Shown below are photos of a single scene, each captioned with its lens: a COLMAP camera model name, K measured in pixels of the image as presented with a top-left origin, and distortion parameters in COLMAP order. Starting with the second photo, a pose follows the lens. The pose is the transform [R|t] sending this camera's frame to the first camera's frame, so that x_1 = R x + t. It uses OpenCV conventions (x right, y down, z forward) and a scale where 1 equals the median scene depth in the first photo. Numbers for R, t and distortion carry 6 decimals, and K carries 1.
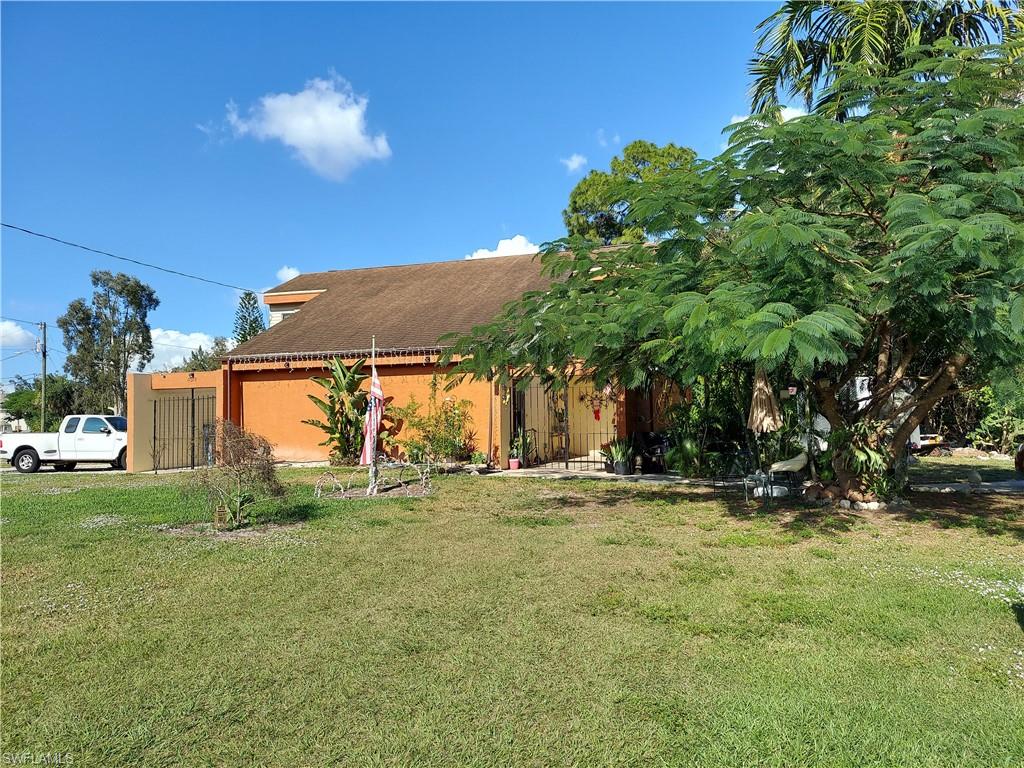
lens RADIAL K [[734.9, 0, 513.8], [0, 734.9, 382.1], [0, 0, 1]] dist [0.107203, -0.125260]
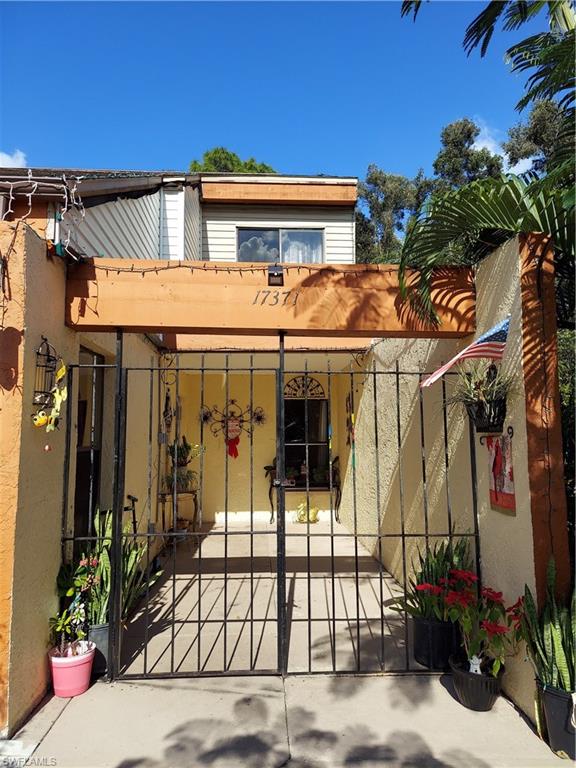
lens RADIAL K [[551.1, 0, 289.7], [0, 551.1, 378.3], [0, 0, 1]] dist [0.107203, -0.125260]
pose [[0.926174, 0.045856, 0.374297, -0.005832], [-0.024276, 0.997770, -0.062170, 0.018851], [-0.376313, 0.048494, 0.925222, 0.645966]]
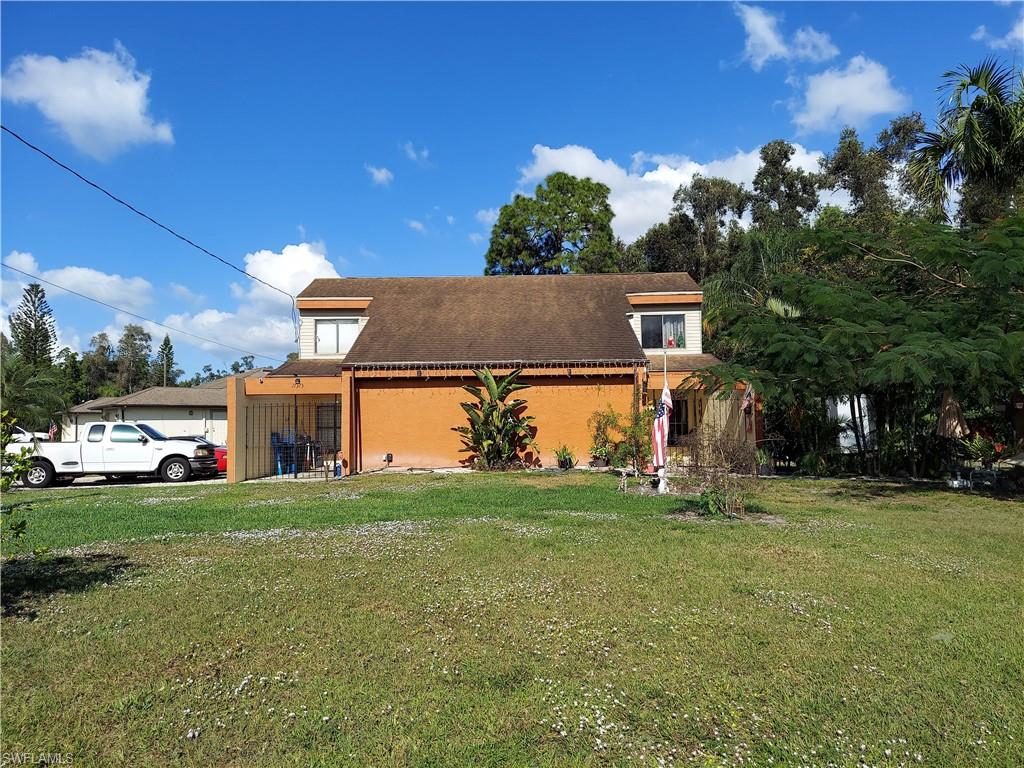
lens RADIAL K [[734.9, 0, 513.8], [0, 734.9, 382.1], [0, 0, 1]] dist [0.107203, -0.125260]
pose [[0.952248, 0.021933, 0.304536, -0.441245], [-0.016766, 0.999668, -0.019571, 0.006138], [-0.304864, 0.013531, 0.952300, -0.004450]]
